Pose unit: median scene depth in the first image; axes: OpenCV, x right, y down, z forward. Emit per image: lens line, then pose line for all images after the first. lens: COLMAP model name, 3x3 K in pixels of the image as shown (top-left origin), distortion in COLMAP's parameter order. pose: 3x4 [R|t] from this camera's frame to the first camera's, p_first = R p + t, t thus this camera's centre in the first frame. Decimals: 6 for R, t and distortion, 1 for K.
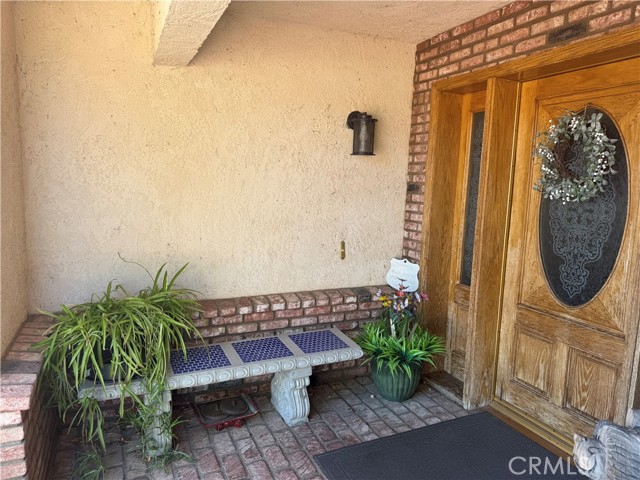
lens RADIAL K [[448.0, 0, 314.9], [0, 448.0, 242.3], [0, 0, 1]] dist [0.045020, -0.057190]
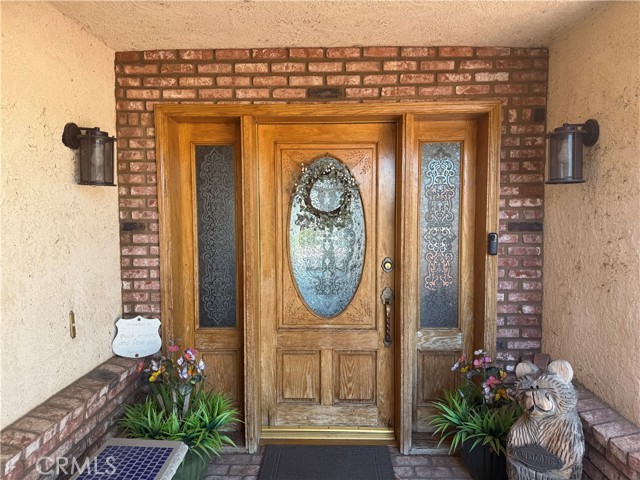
lens RADIAL K [[448.0, 0, 307.3], [0, 448.0, 242.8], [0, 0, 1]] dist [0.045020, -0.057190]
pose [[0.428209, -0.088828, 0.899303, -0.417413], [0.140929, 0.989546, 0.030637, -0.081200], [-0.892623, 0.113619, 0.436251, 0.409215]]
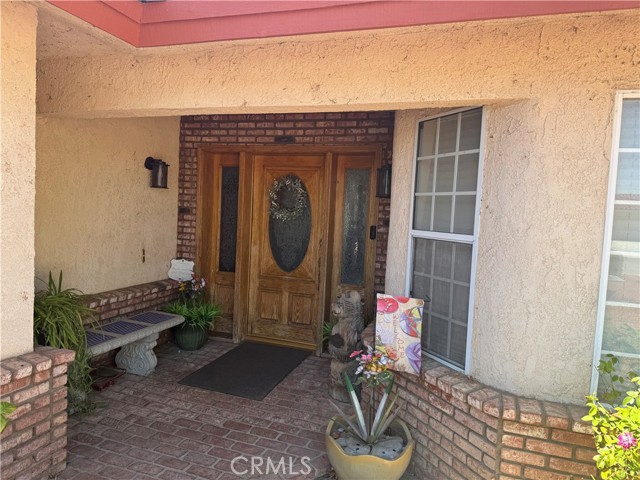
lens RADIAL K [[448.0, 0, 318.3], [0, 448.0, 241.3], [0, 0, 1]] dist [0.045020, -0.057190]
pose [[0.672603, -0.046941, 0.738513, -0.645825], [0.071551, 0.997435, -0.001767, 0.015533], [-0.736536, 0.054030, 0.674237, -0.354693]]
